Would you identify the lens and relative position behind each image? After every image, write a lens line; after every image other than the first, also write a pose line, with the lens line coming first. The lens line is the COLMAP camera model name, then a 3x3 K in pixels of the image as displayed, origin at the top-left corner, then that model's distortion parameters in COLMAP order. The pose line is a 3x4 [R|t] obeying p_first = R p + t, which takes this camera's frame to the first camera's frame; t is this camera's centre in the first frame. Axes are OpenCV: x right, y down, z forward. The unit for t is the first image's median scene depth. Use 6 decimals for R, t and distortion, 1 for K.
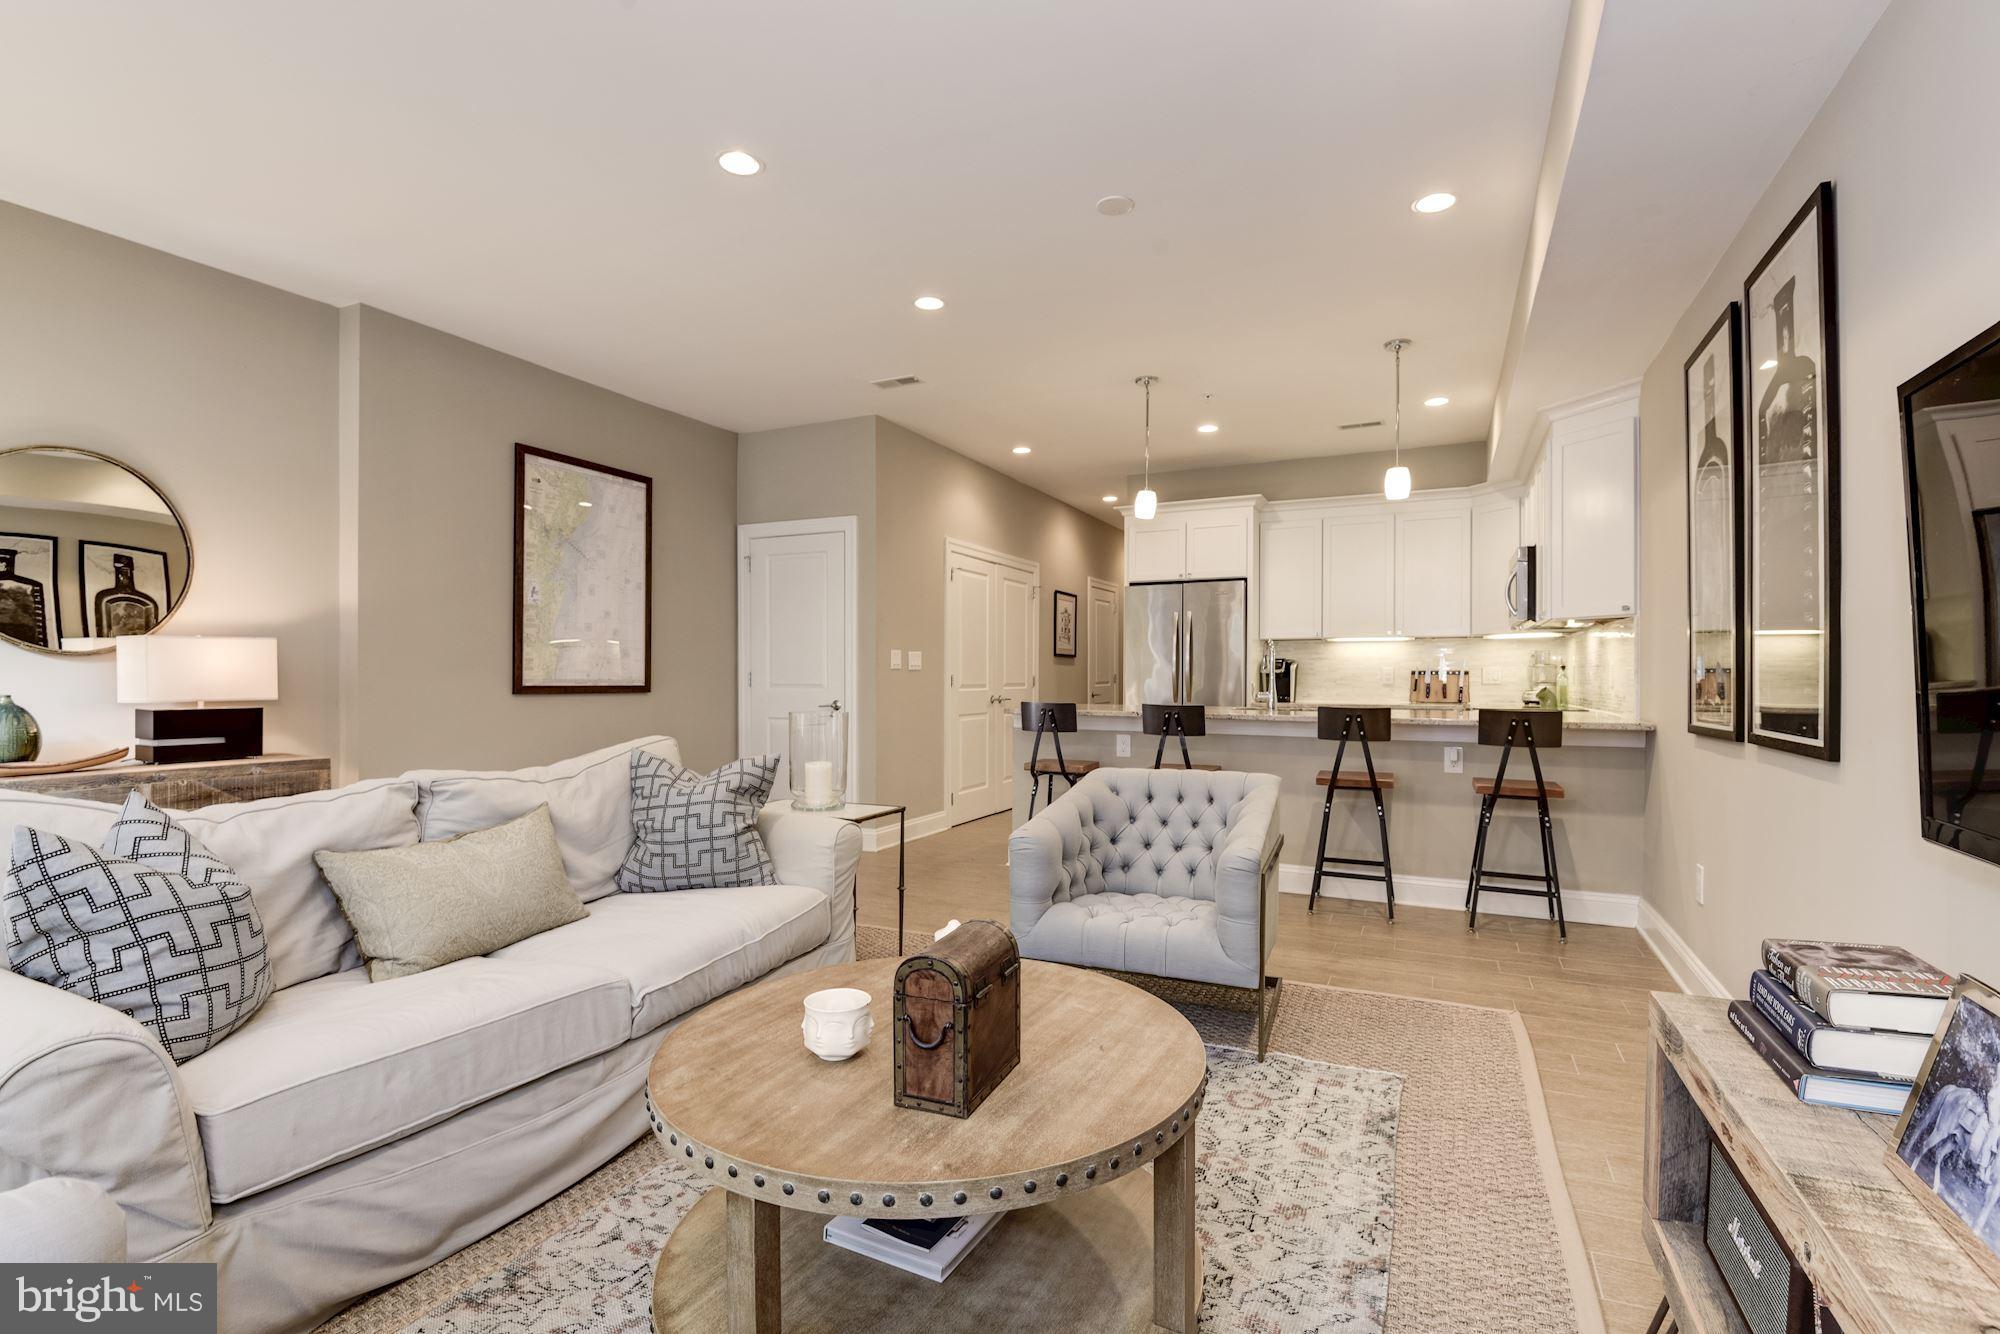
lens RADIAL K [[951.7, 0, 1029.1], [0, 951.7, 685.6], [0, 0, 1]] dist [-0.025704, -0.007797]
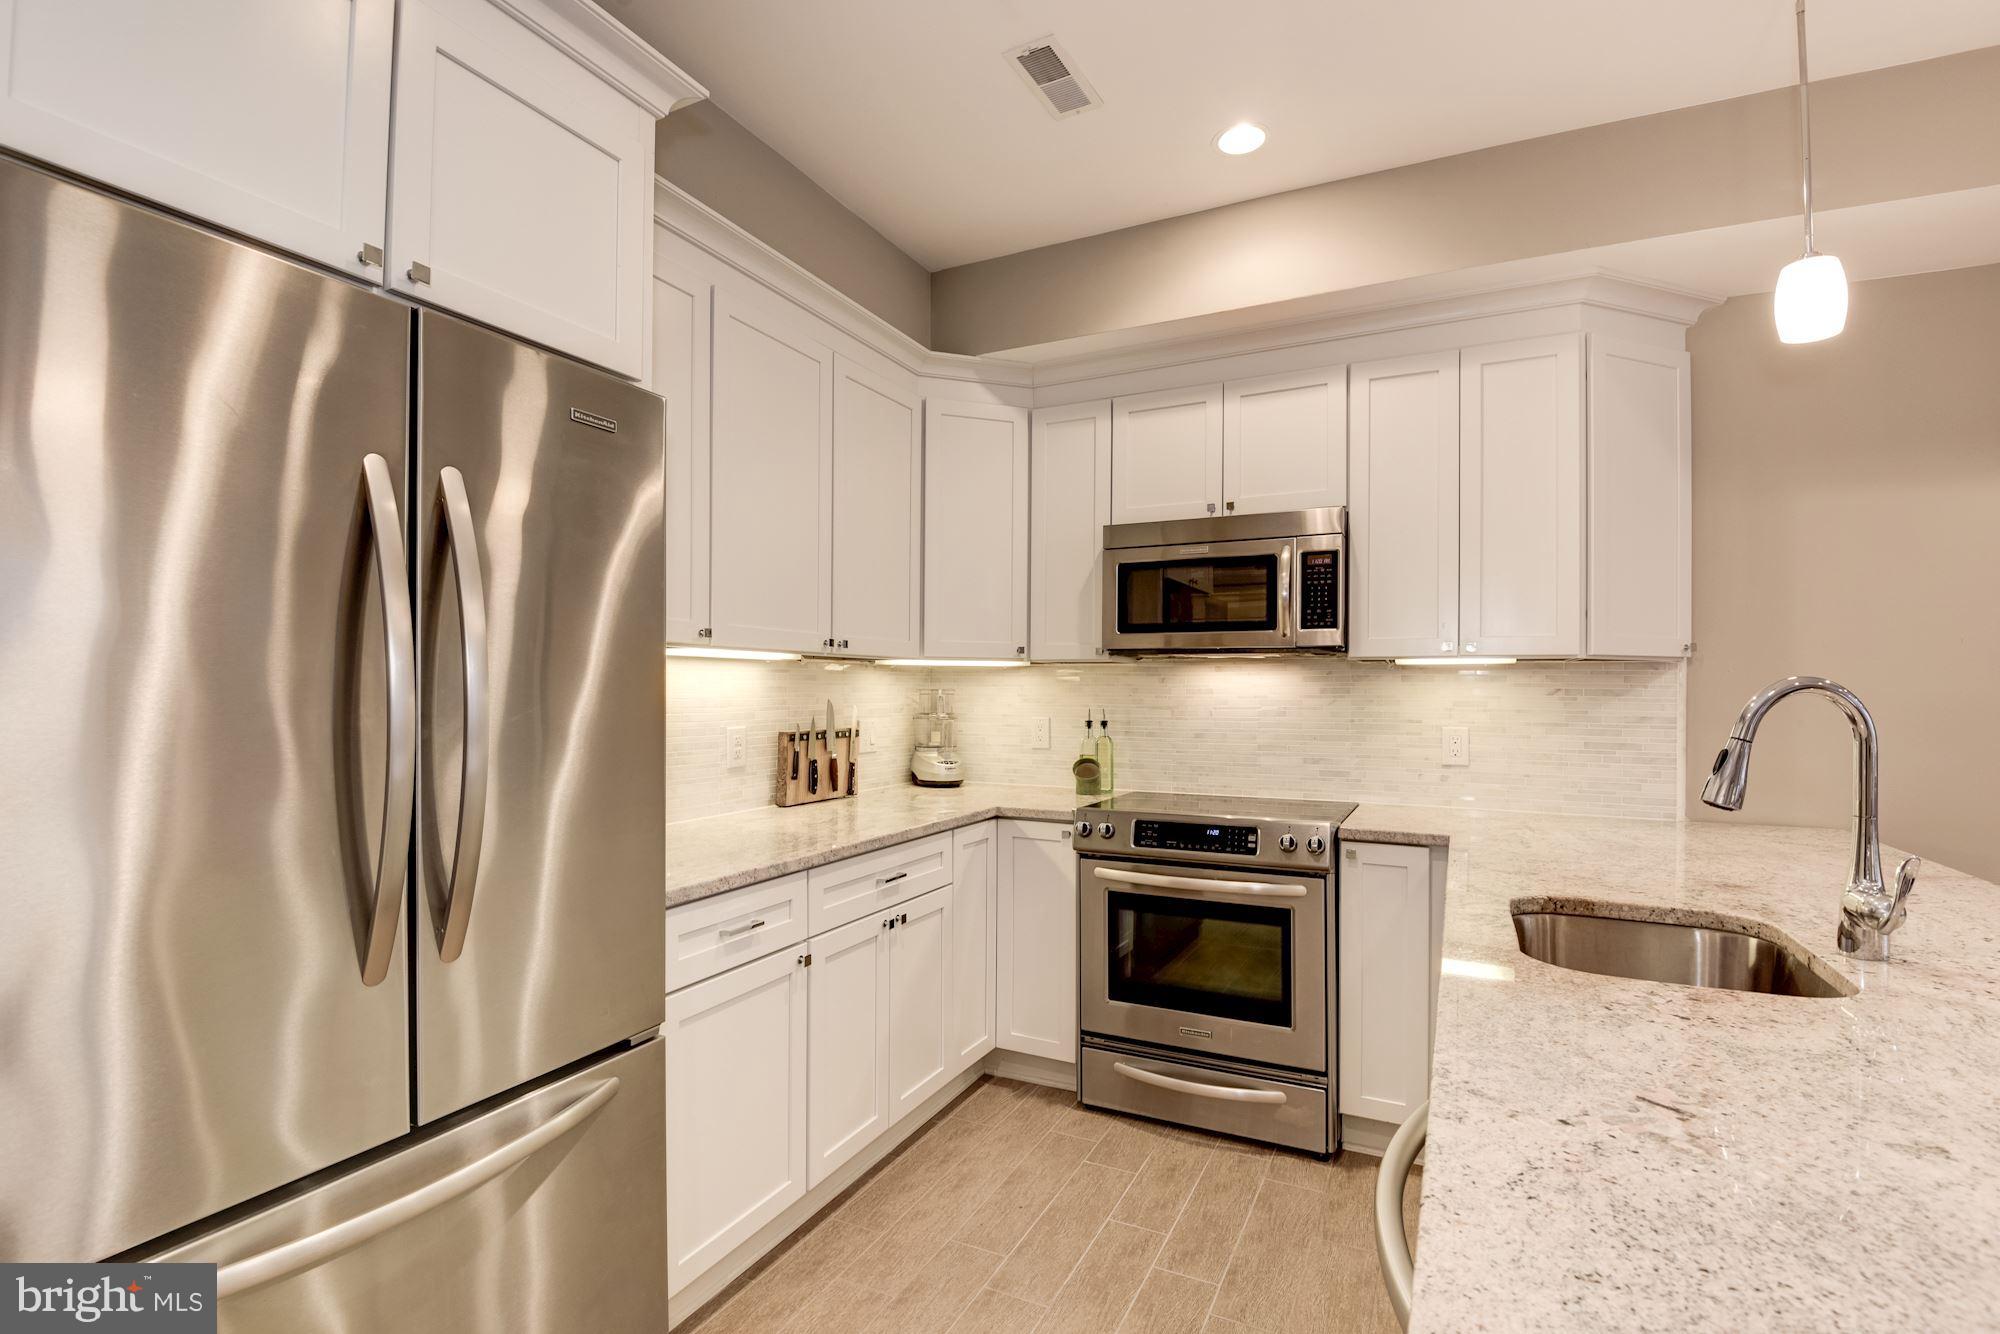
lens RADIAL K [[951.7, 0, 1038.4], [0, 951.7, 677.6], [0, 0, 1]] dist [-0.025704, -0.007797]
pose [[0.025602, 0.010044, 0.999622, -0.019019], [0.003176, 0.999944, -0.010129, -0.037700], [-0.999667, 0.003434, 0.025569, 0.937948]]
